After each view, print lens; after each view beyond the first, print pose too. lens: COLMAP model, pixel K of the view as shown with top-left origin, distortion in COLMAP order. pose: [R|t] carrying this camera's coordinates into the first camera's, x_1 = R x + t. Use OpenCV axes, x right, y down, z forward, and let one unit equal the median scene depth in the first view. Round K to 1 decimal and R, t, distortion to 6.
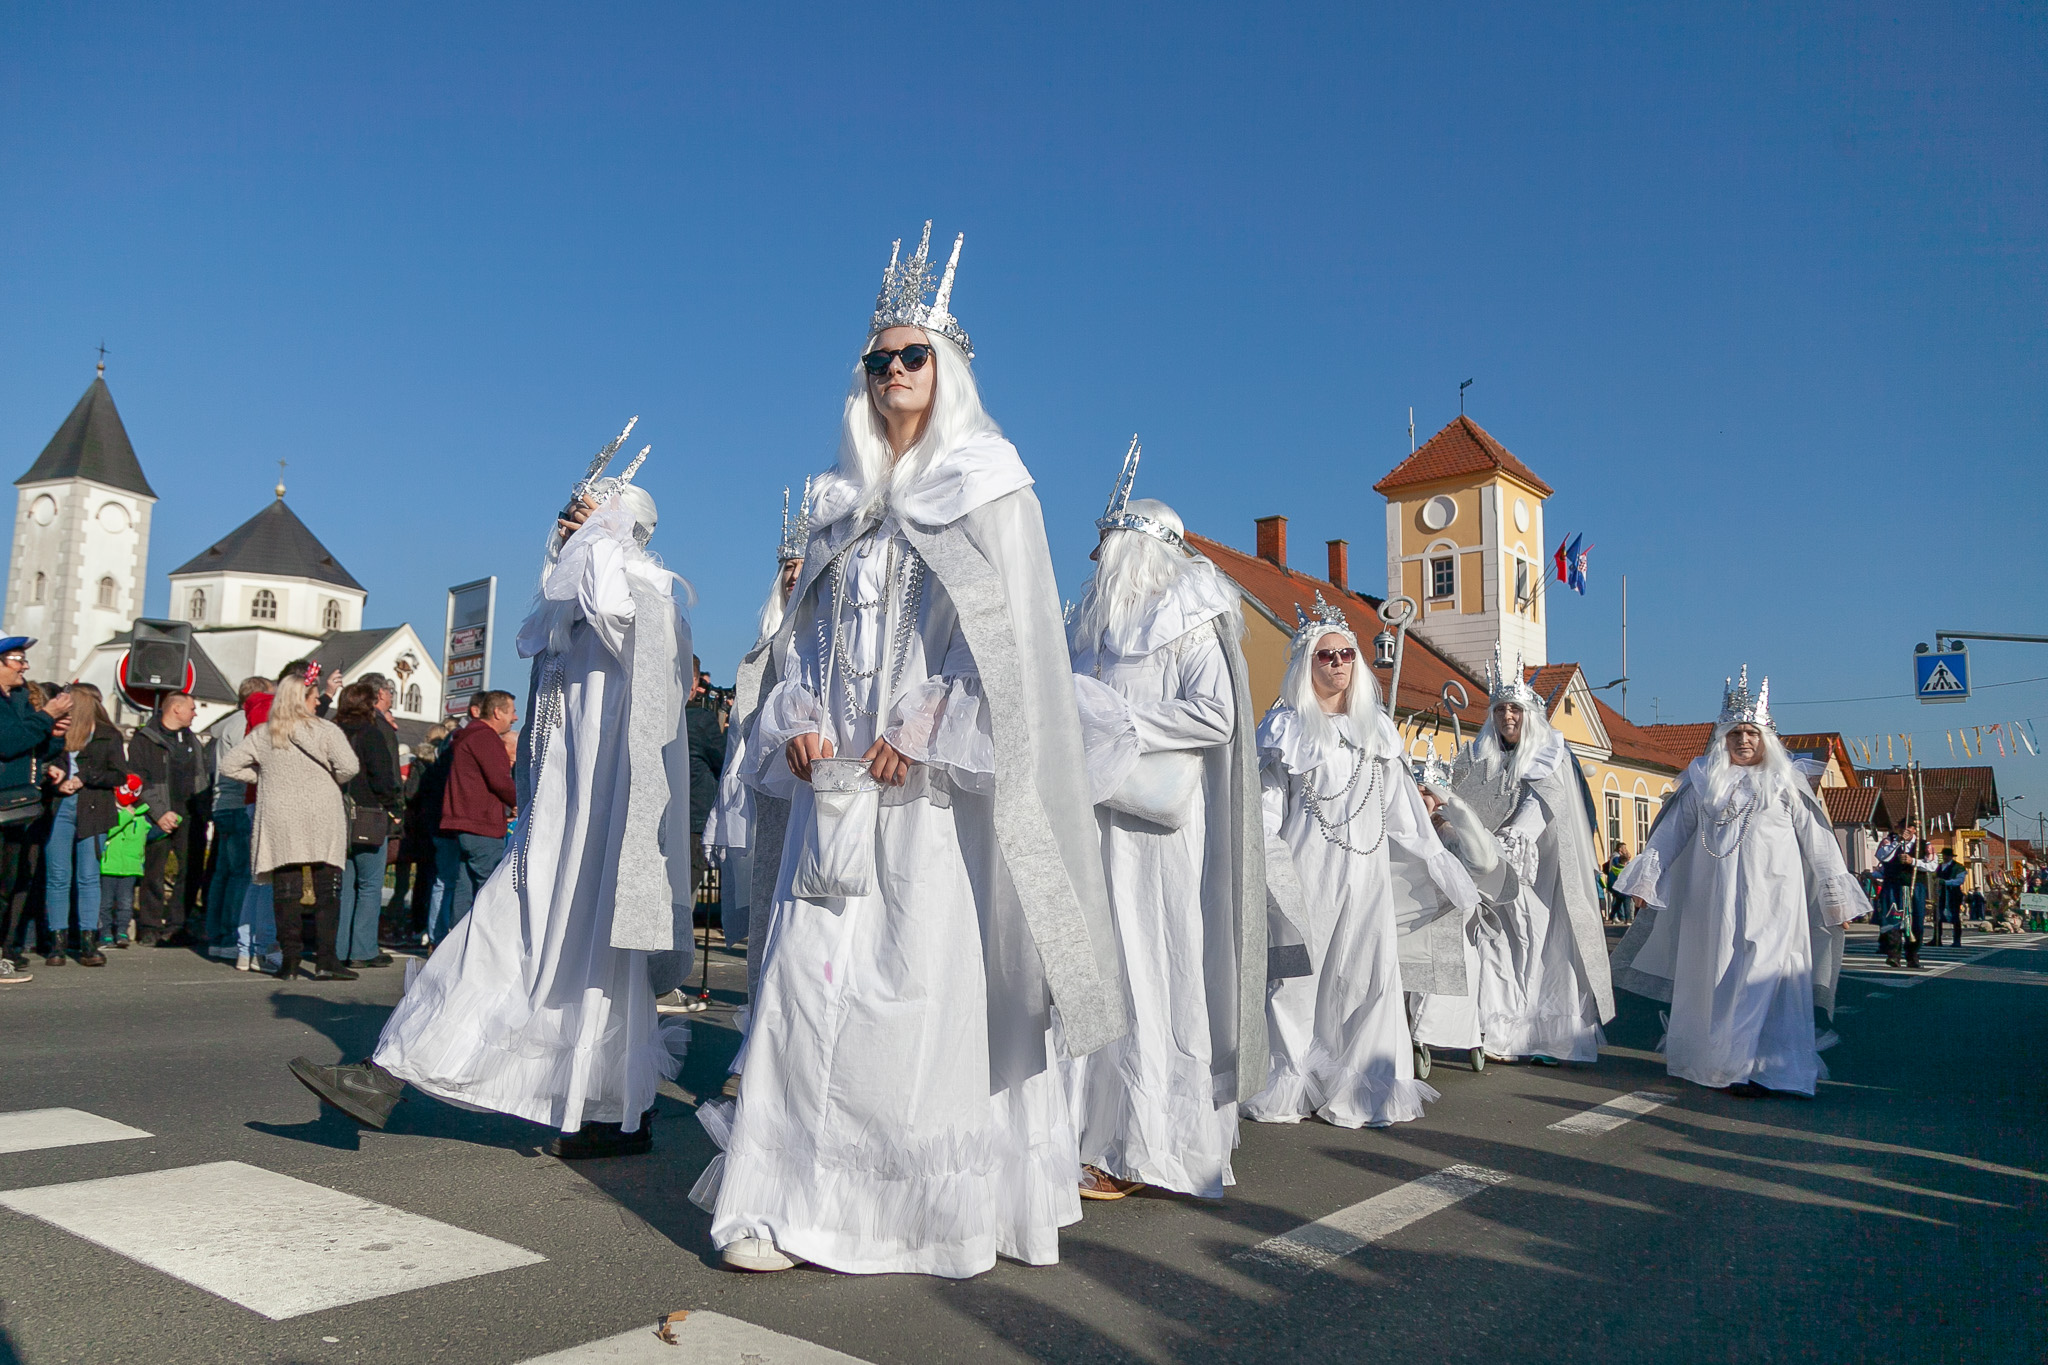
lens RADIAL K [[1489.7, 0, 948.2], [0, 1489.7, 688.8], [0, 0, 1]] dist [0.019579, 0.000562]
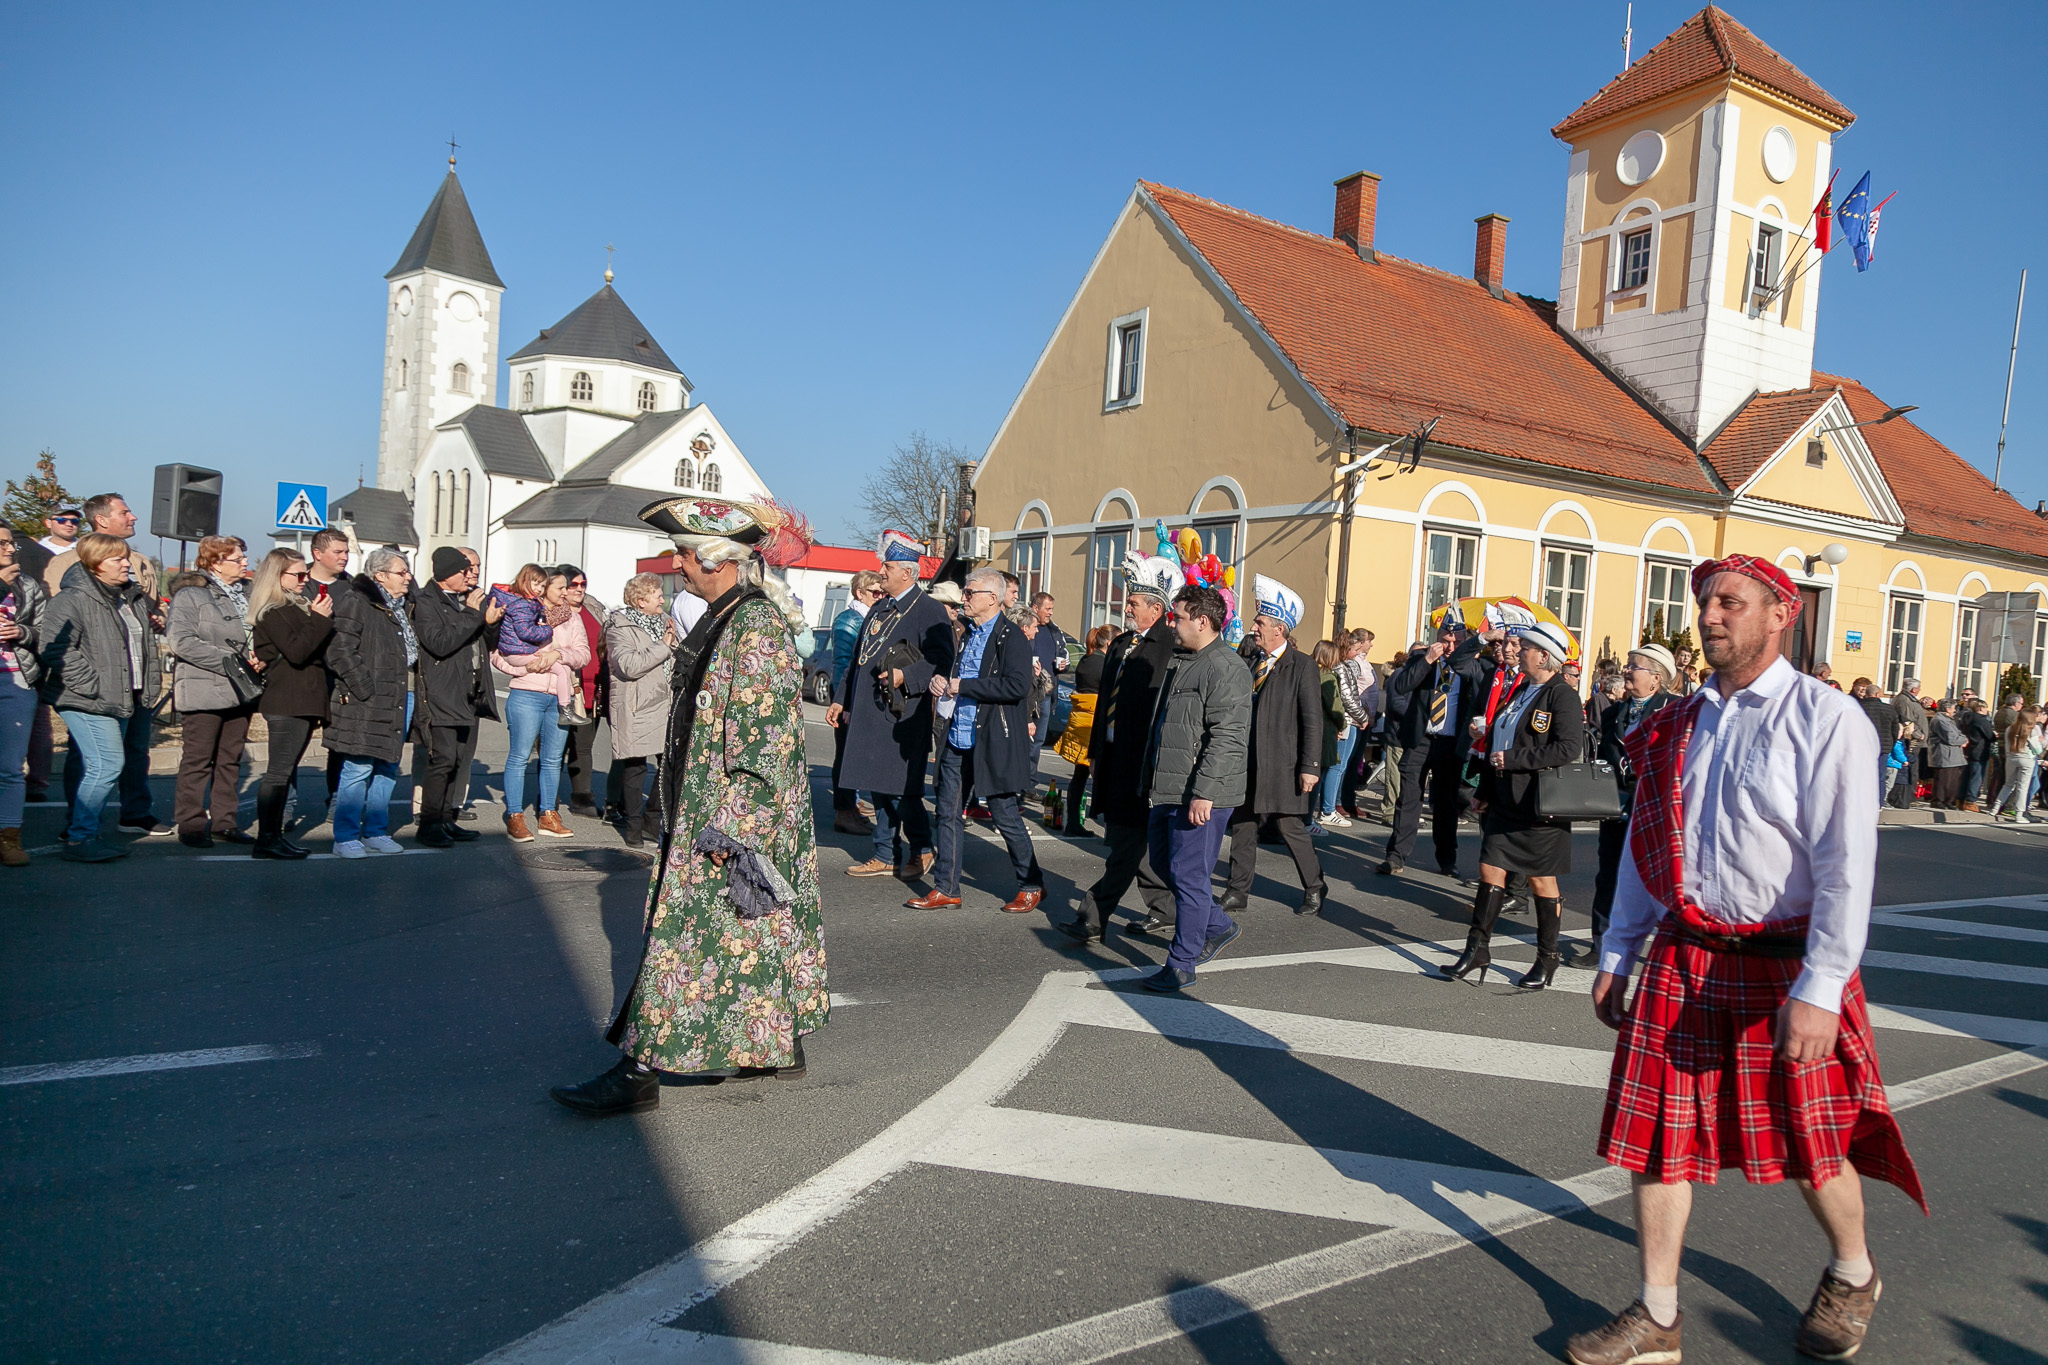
lens RADIAL K [[1359.3, 0, 1035.7], [0, 1359.3, 697.6], [0, 0, 1]] dist [-0.001898, 0.016914]
pose [[0.952178, 0.051254, -0.301214, 0.257400], [-0.006325, 0.988925, 0.148280, 0.028527], [0.305478, -0.139283, 0.941957, 0.306884]]
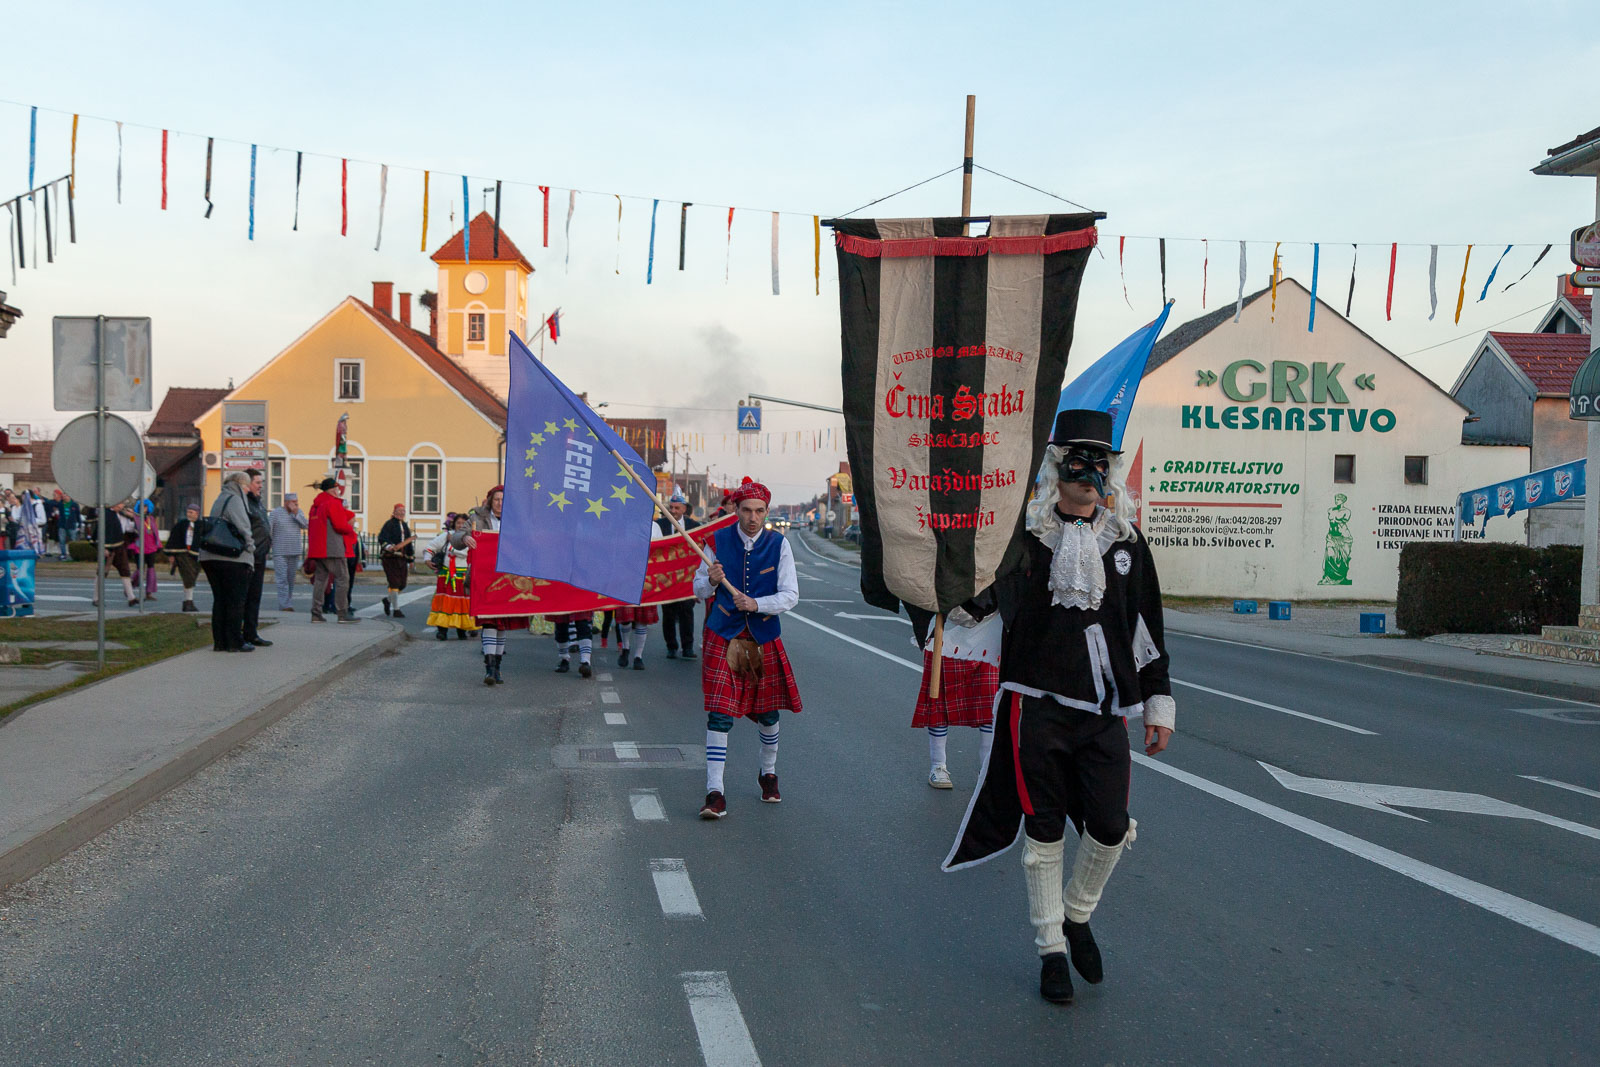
lens RADIAL K [[1863.2, 0, 800.0], [0, 1863.2, 533.5], [0, 0, 1]] dist [0.041503, -0.000363]
pose [[0.743570, -0.016553, 0.668453, -0.641137], [-0.084830, 0.989281, 0.118860, -0.114299], [-0.663255, -0.145086, 0.734196, -0.574832]]
